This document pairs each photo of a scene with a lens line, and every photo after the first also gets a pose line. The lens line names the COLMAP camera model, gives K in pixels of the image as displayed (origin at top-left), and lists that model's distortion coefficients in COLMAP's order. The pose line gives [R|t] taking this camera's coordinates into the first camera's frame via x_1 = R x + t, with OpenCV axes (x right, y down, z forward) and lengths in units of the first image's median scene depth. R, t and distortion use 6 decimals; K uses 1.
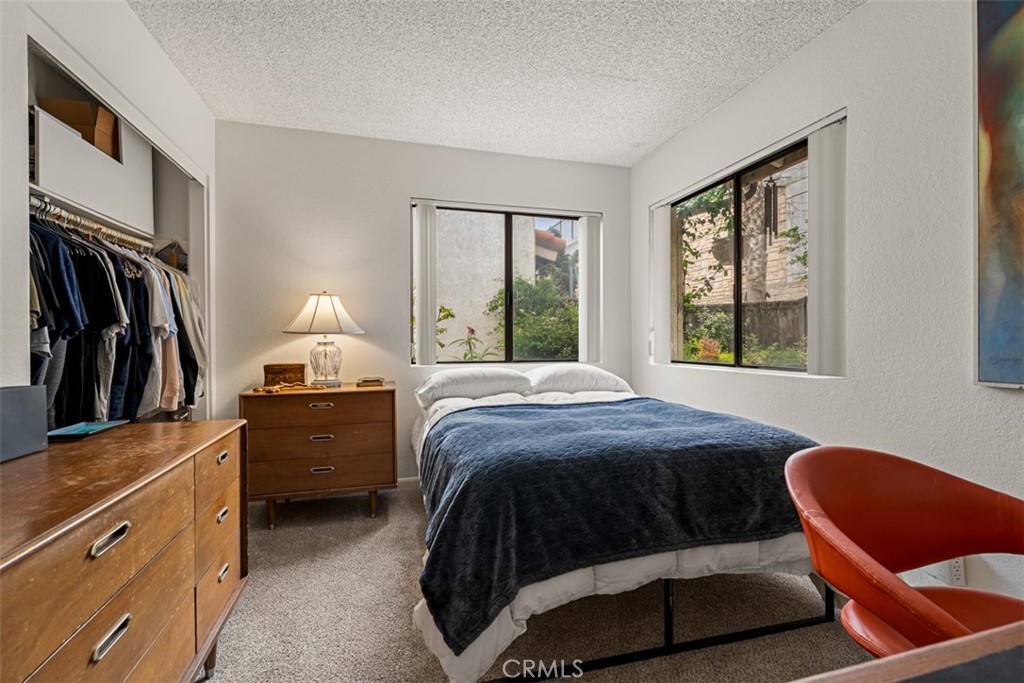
lens RADIAL K [[445.5, 0, 511.9], [0, 445.5, 343.8], [0, 0, 1]] dist [-0.000566, -0.000126]
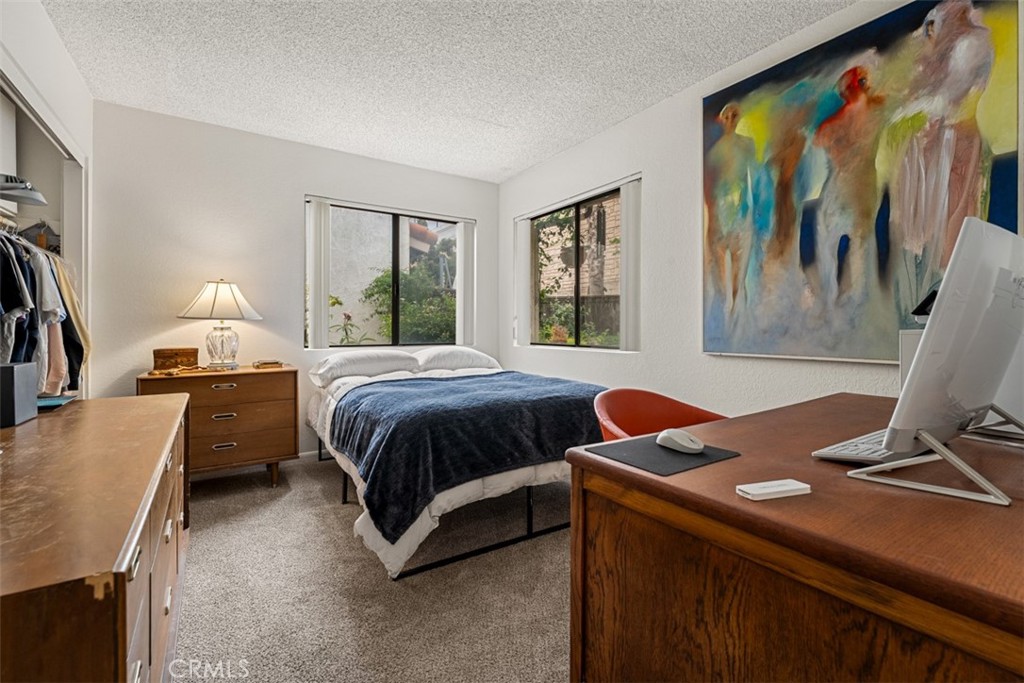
lens RADIAL K [[445.5, 0, 511.9], [0, 445.5, 343.8], [0, 0, 1]] dist [-0.000566, -0.000126]
pose [[0.953131, -0.007922, 0.302453, -0.086617], [-0.001355, 0.999535, 0.030450, 0.002604], [-0.302554, -0.029432, 0.952678, -0.219931]]
